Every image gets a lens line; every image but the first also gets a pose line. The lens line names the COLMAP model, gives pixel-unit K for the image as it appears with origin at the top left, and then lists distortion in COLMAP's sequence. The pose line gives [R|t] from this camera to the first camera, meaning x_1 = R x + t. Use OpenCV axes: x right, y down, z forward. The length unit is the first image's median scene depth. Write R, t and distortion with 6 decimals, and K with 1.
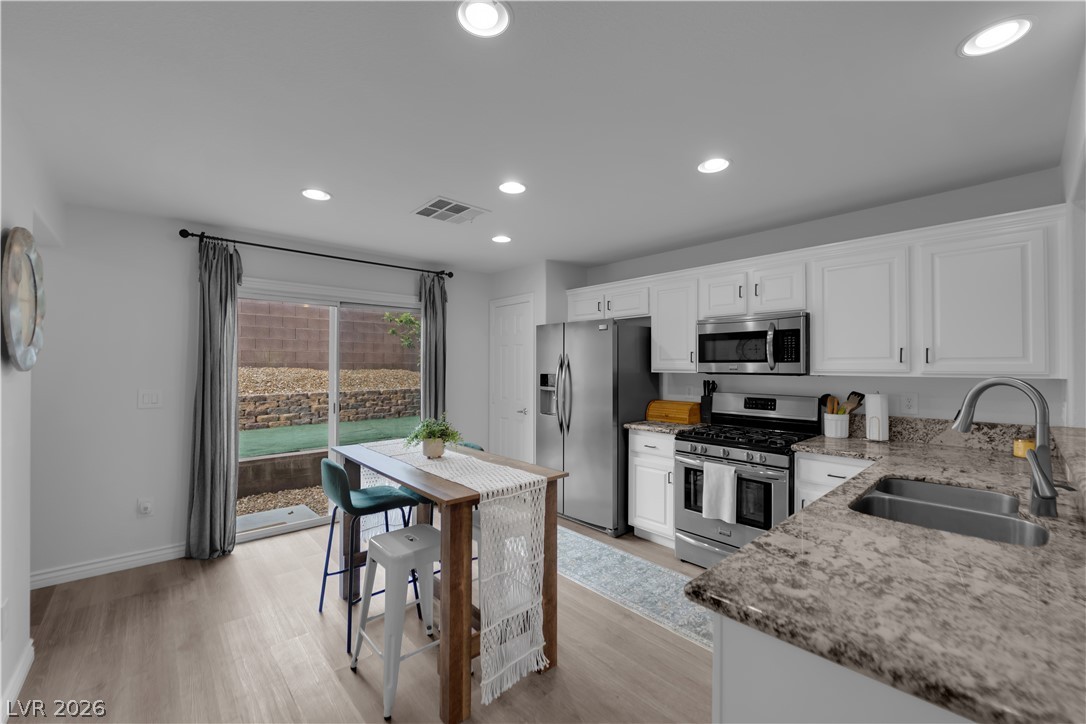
lens RADIAL K [[436.8, 0, 543.0], [0, 436.8, 362.0], [0, 0, 1]] dist [-0.008328, -0.005530]
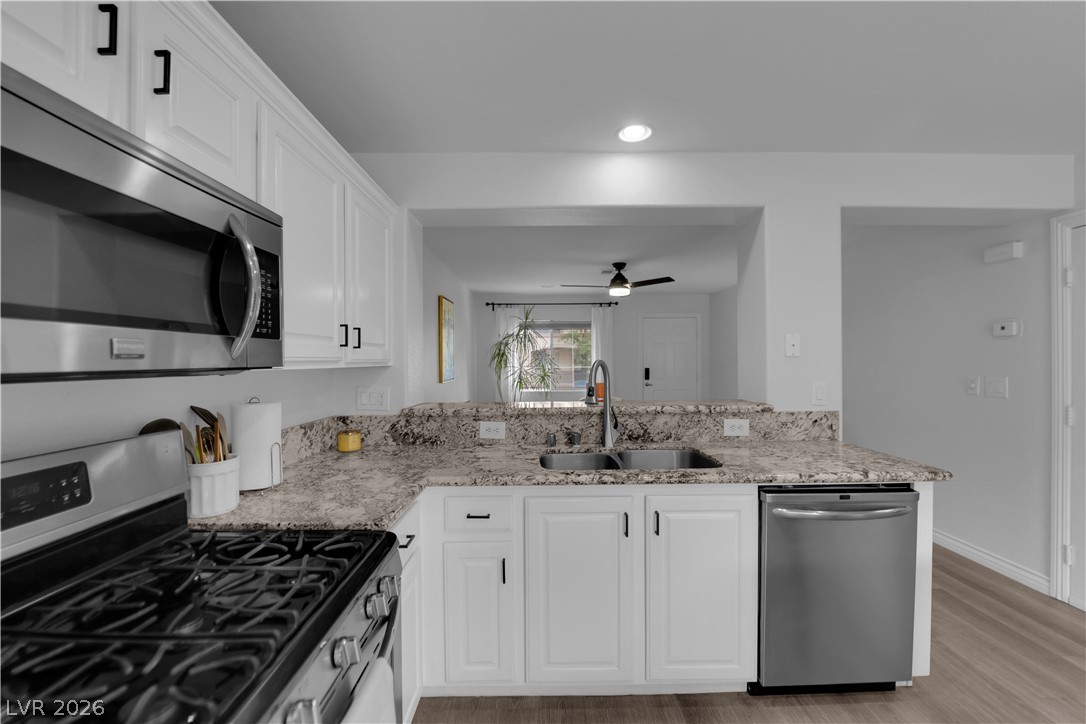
lens RADIAL K [[436.8, 0, 543.0], [0, 436.8, 362.0], [0, 0, 1]] dist [-0.008328, -0.005530]
pose [[-0.748213, 0.000658, 0.663458, 0.118350], [0.000124, 1.000000, -0.000853, 0.019324], [-0.663458, -0.000556, -0.748213, 0.980194]]
